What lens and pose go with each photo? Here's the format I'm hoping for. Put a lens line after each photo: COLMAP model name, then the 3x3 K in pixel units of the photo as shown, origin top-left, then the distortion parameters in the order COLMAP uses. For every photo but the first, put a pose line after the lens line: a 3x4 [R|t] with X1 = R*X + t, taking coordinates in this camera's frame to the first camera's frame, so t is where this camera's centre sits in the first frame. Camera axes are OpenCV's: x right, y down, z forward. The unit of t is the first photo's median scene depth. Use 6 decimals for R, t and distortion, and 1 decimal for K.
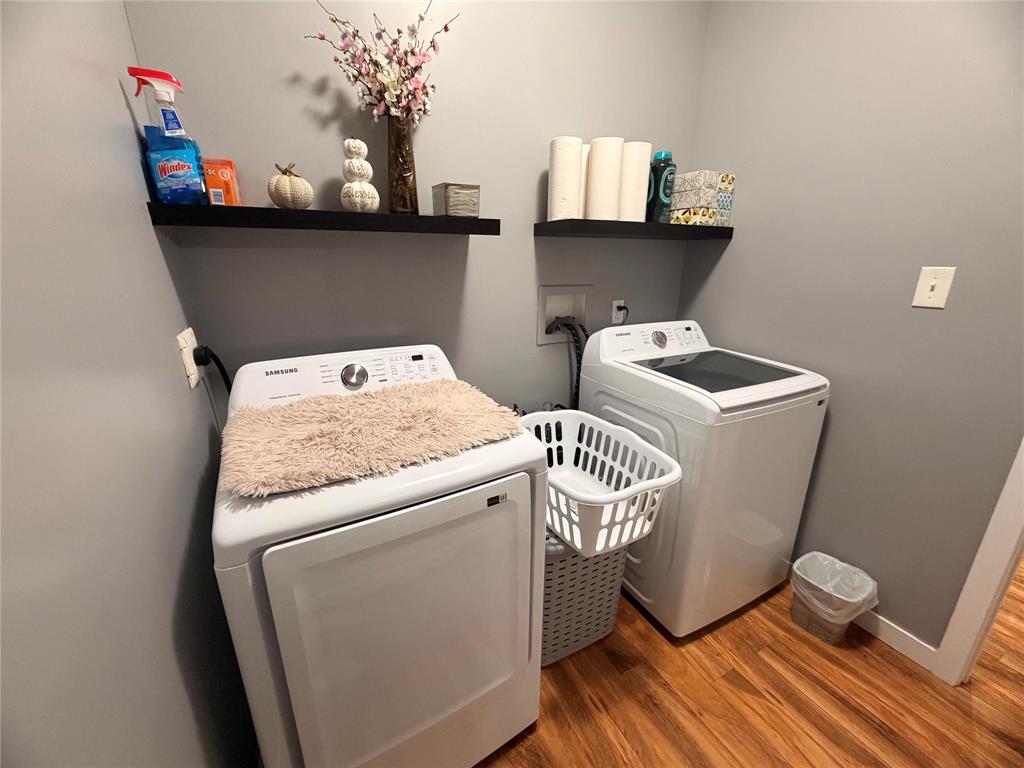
lens RADIAL K [[409.5, 0, 509.6], [0, 409.5, 385.8], [0, 0, 1]] dist [0.001709, -0.000051]
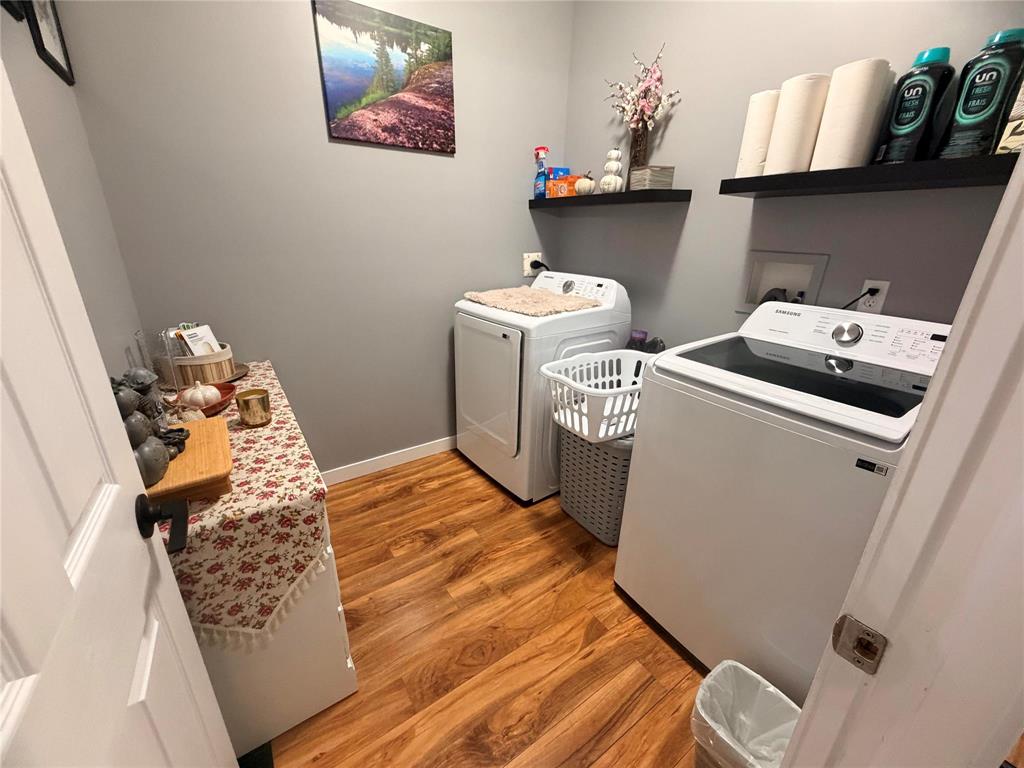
lens RADIAL K [[409.5, 0, 509.6], [0, 409.5, 385.8], [0, 0, 1]] dist [0.001709, -0.000051]
pose [[0.112153, 0.349089, -0.930354, 1.372169], [-0.314457, 0.900613, 0.300022, -0.086245], [0.942623, 0.258908, 0.210780, 0.445788]]
